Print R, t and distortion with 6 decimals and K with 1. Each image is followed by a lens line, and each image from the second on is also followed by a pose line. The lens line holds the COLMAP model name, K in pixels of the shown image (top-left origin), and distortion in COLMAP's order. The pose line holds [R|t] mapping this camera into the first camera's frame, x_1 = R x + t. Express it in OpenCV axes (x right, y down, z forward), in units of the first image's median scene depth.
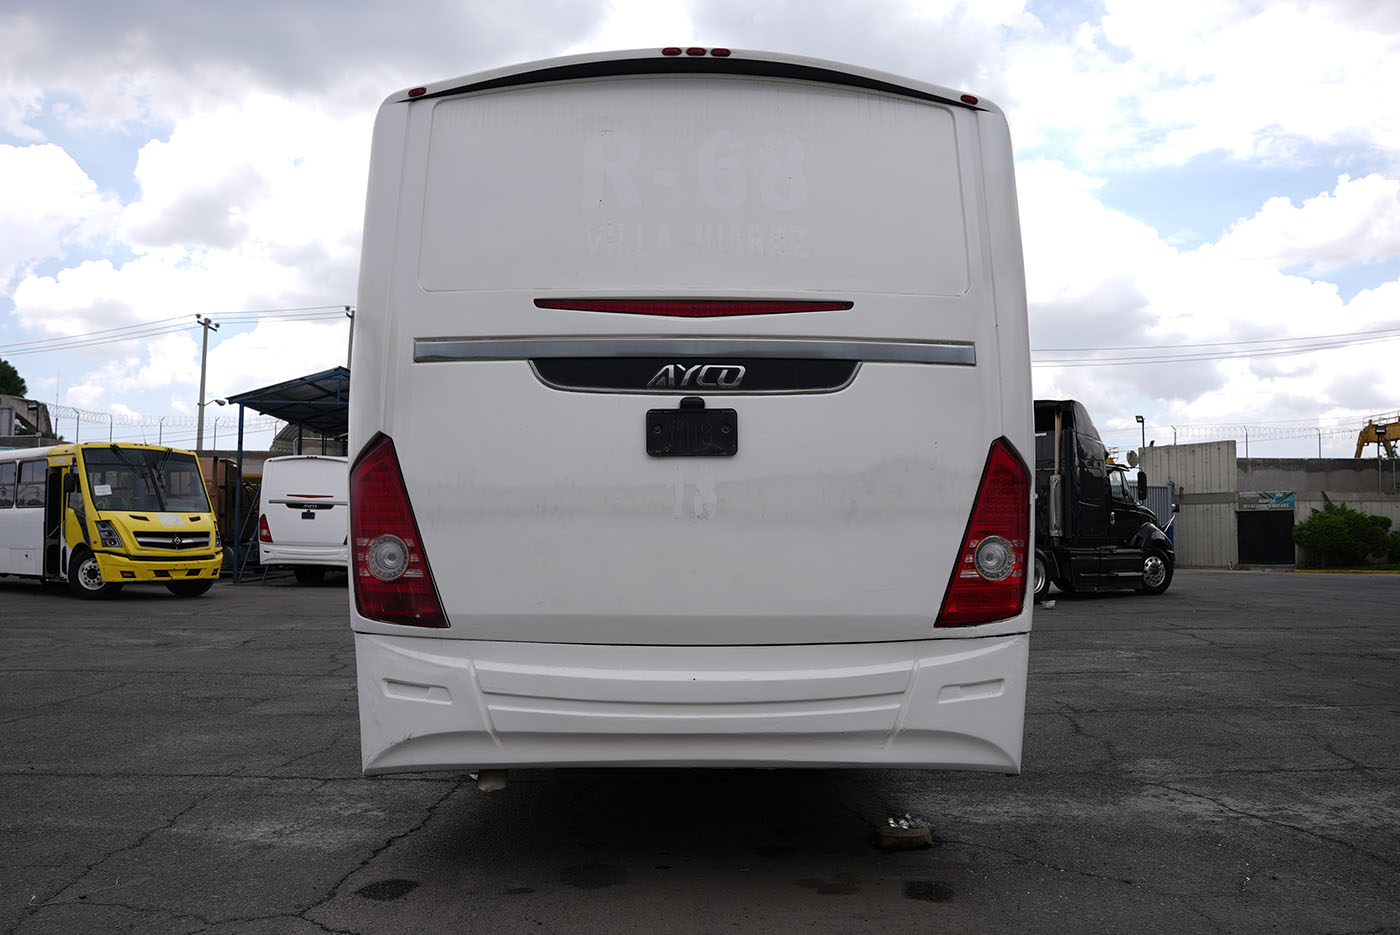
lens RADIAL K [[1087.8, 0, 700.0], [0, 1087.8, 467.5], [0, 0, 1]] dist [-0.141291, 0.002413]
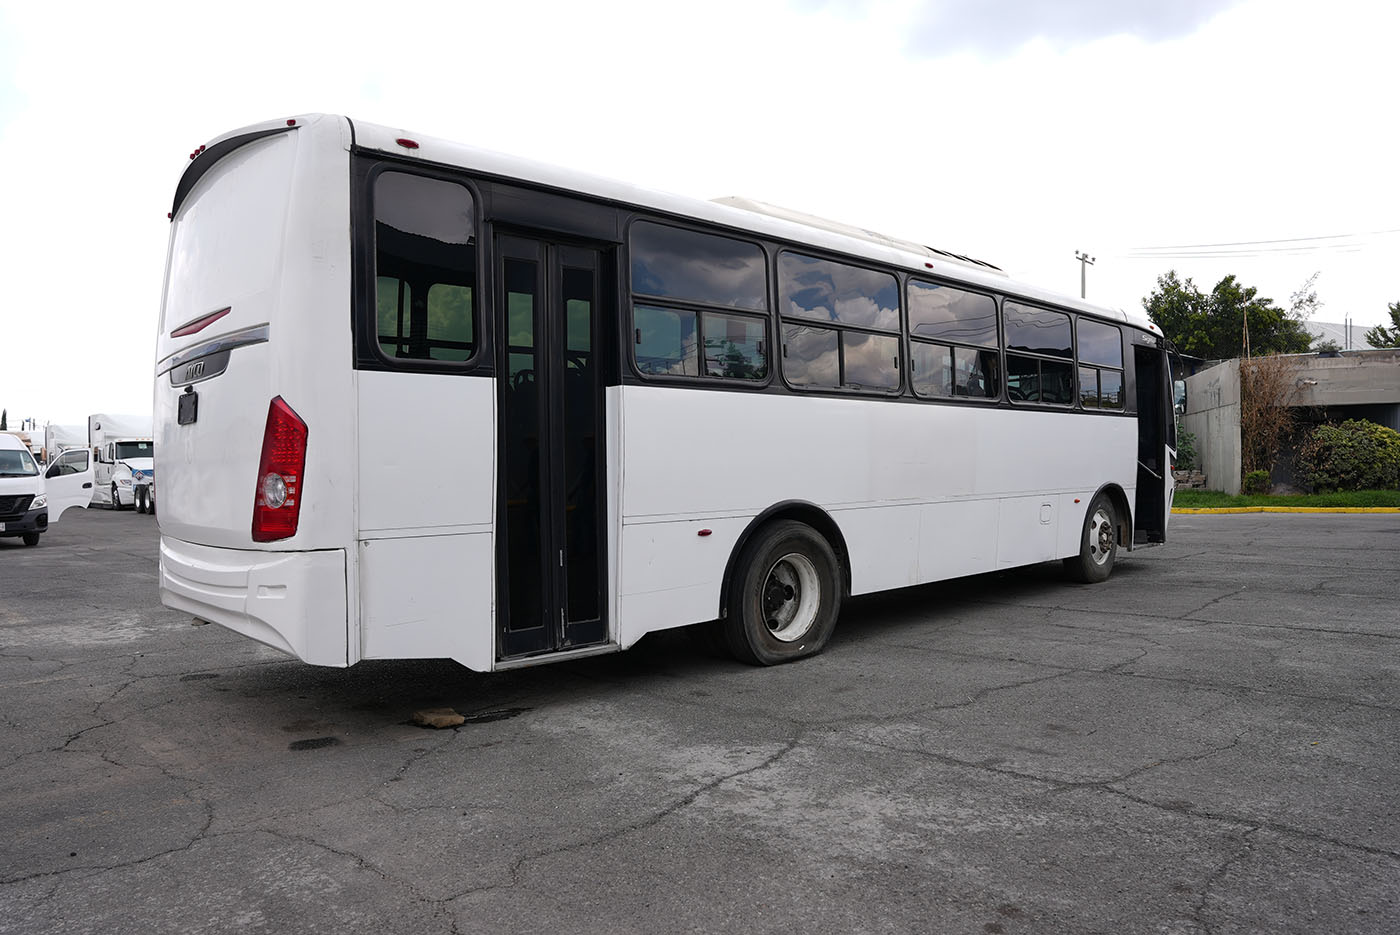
lens RADIAL K [[993.1, 0, 700.0], [0, 993.1, 467.5], [0, 0, 1]] dist [-0.120329, -0.000297]
pose [[0.682732, -0.006789, -0.730638, 1.489173], [0.060299, 0.997069, 0.047081, 0.032643], [0.728177, -0.076201, 0.681140, 0.588617]]
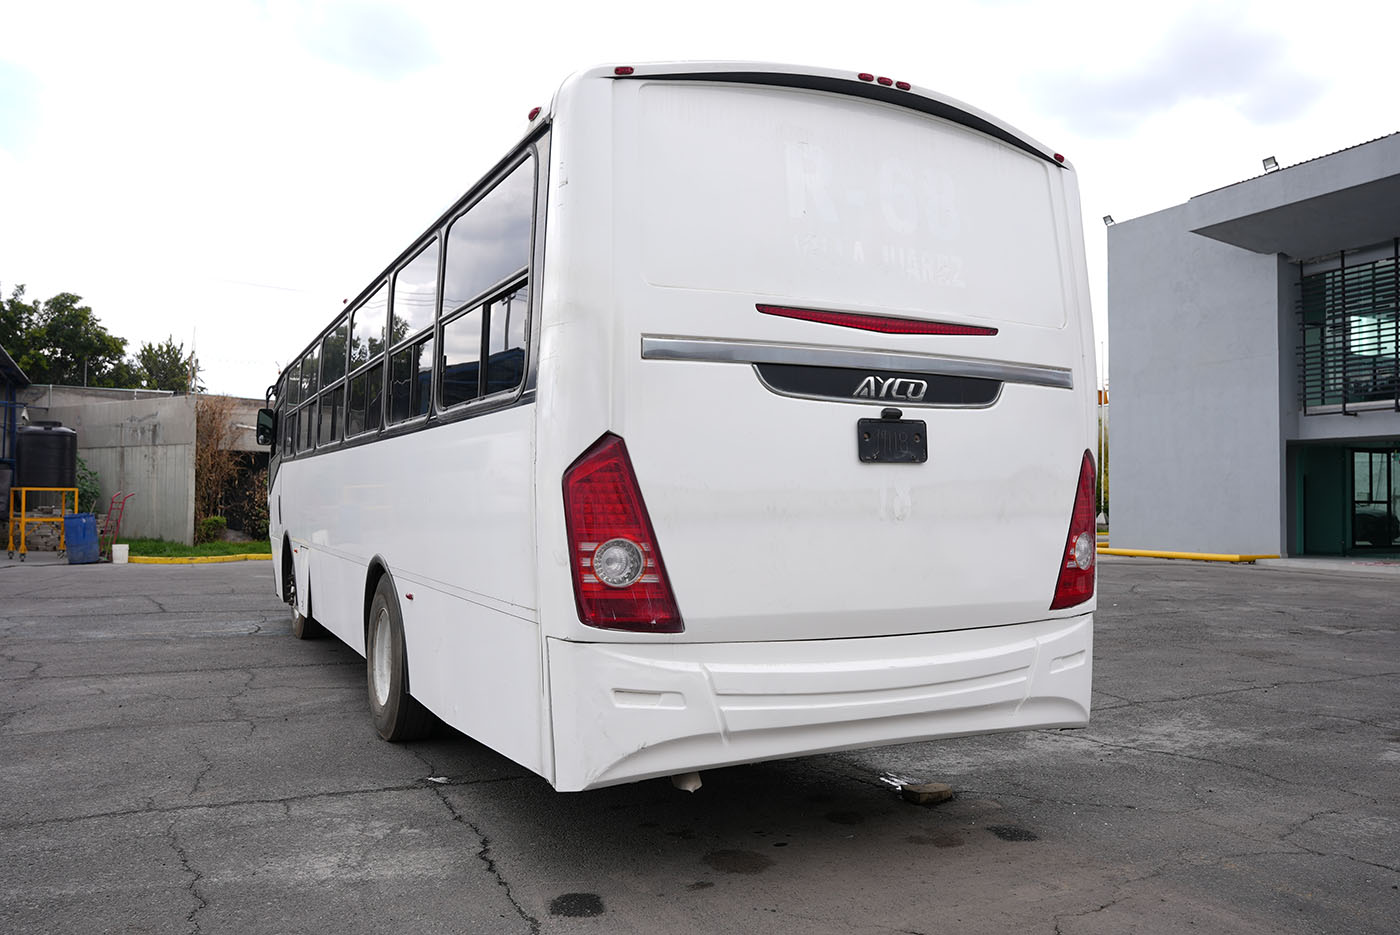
lens RADIAL K [[1124.5, 0, 700.0], [0, 1124.5, 467.5], [0, 0, 1]] dist [-0.137469, -0.000142]
pose [[0.905505, 0.015568, 0.424050, -0.648930], [-0.031003, 0.999083, 0.029524, -0.032394], [-0.423202, -0.039881, 0.905157, 0.067116]]
